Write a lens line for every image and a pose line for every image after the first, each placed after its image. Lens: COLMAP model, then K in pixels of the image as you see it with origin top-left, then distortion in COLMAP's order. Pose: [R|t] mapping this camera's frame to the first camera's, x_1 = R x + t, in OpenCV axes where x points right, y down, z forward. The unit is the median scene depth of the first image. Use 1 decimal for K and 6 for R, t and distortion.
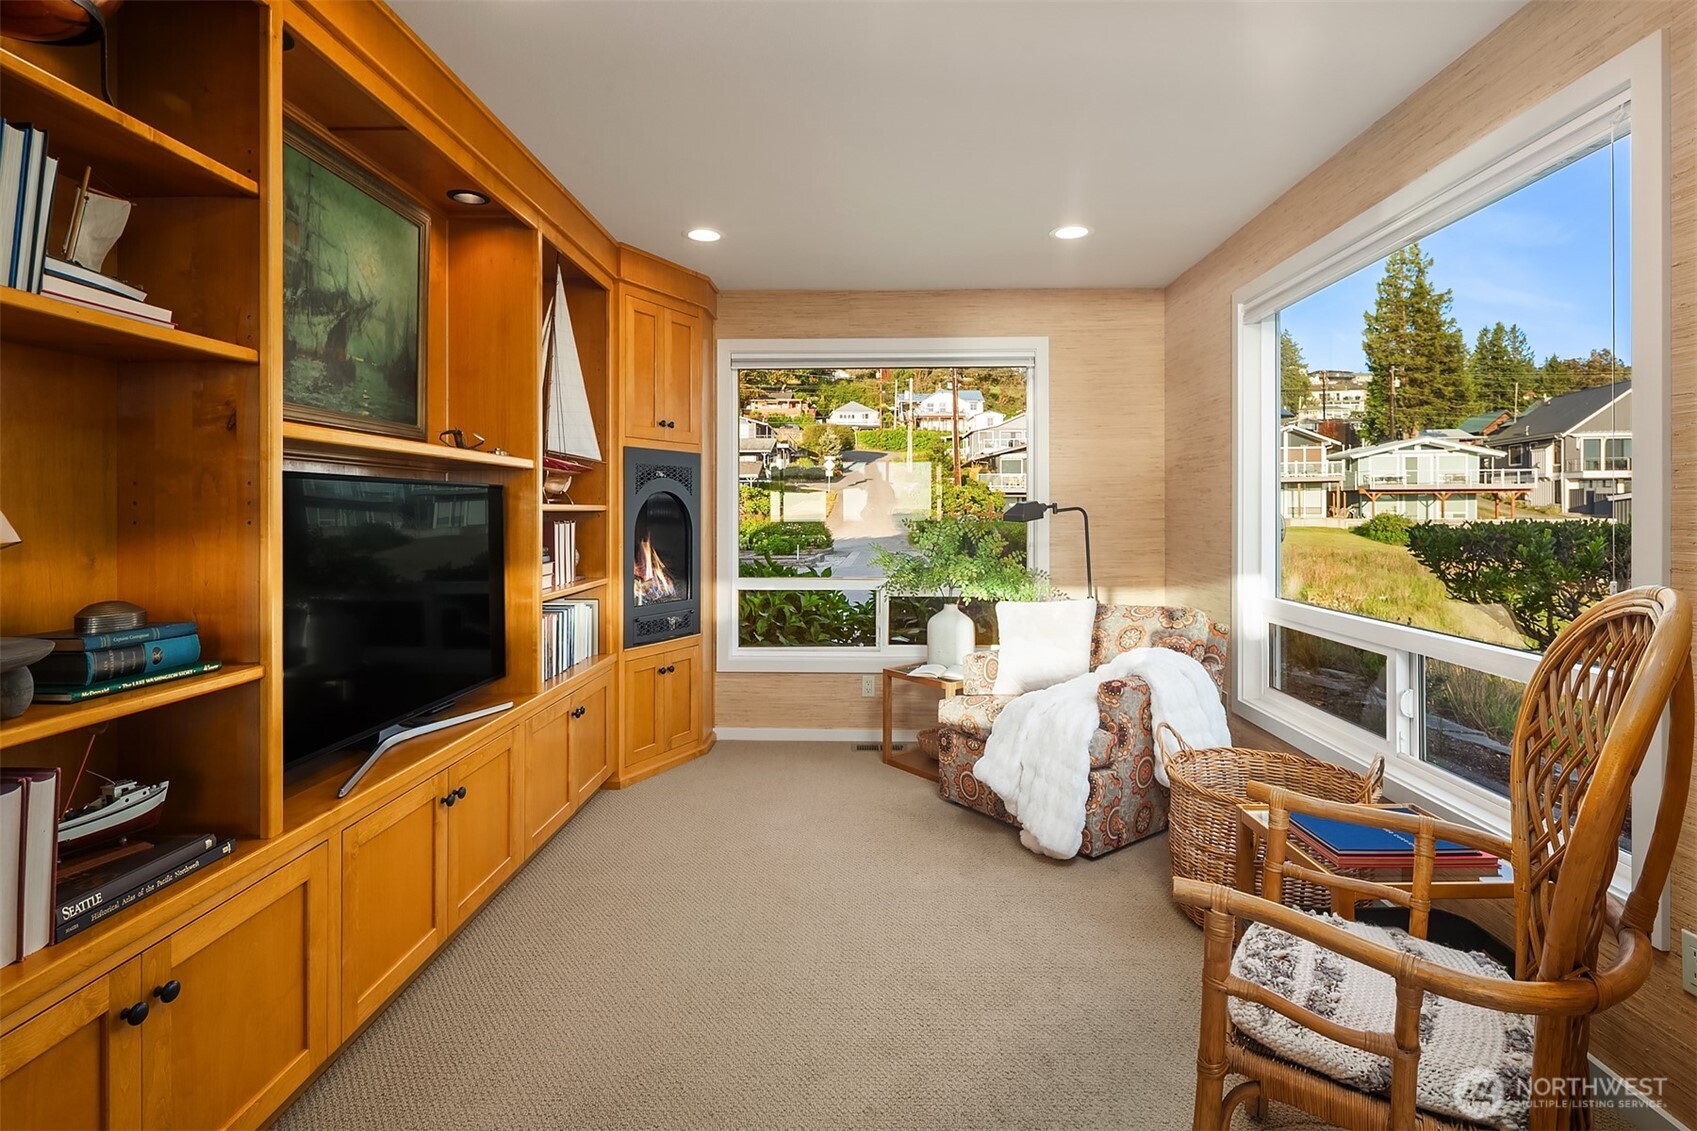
lens RADIAL K [[832.3, 0, 837.0], [0, 832.3, 490.8], [0, 0, 1]] dist [-0.005727, -0.000372]
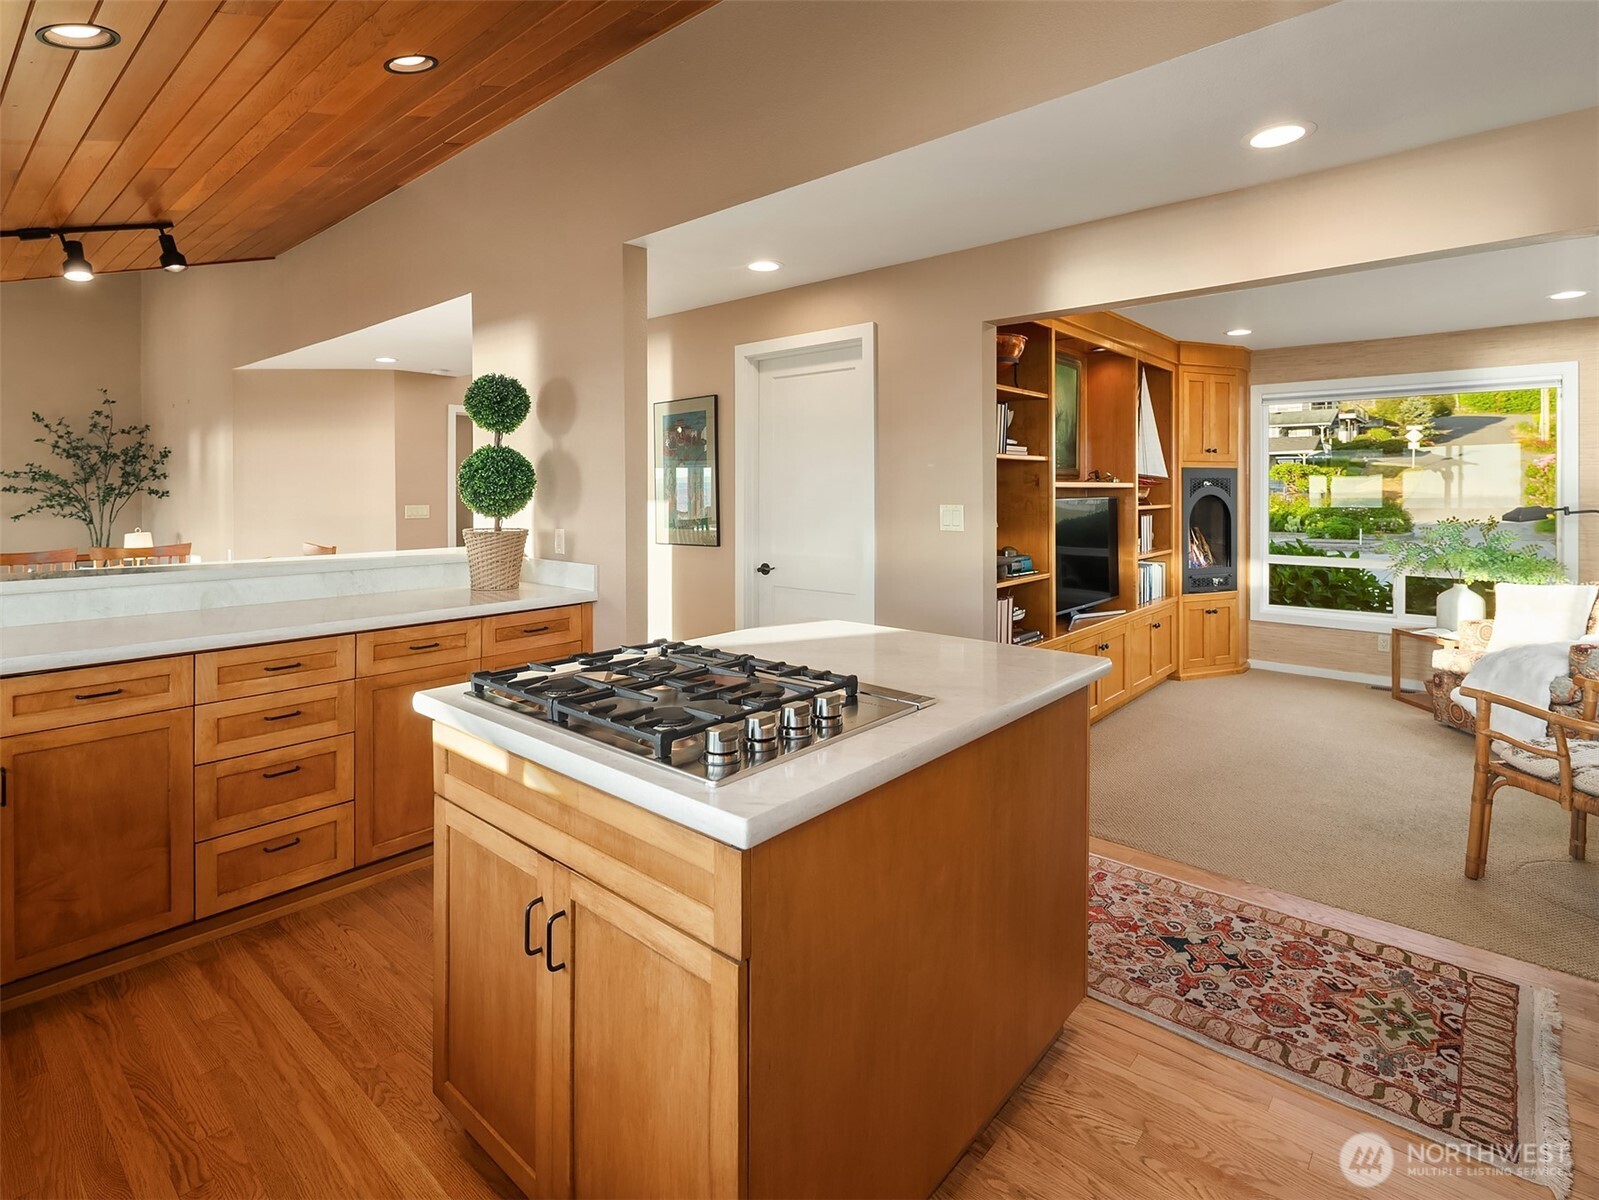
lens RADIAL K [[796.9, 0, 796.7], [0, 796.9, 490.7], [0, 0, 1]] dist [0.002262, 0.000637]
pose [[0.781840, 0.004120, -0.623466, 0.105137], [0.013869, 0.999616, 0.023997, -0.049453], [0.623325, -0.027409, 0.781482, -0.580539]]
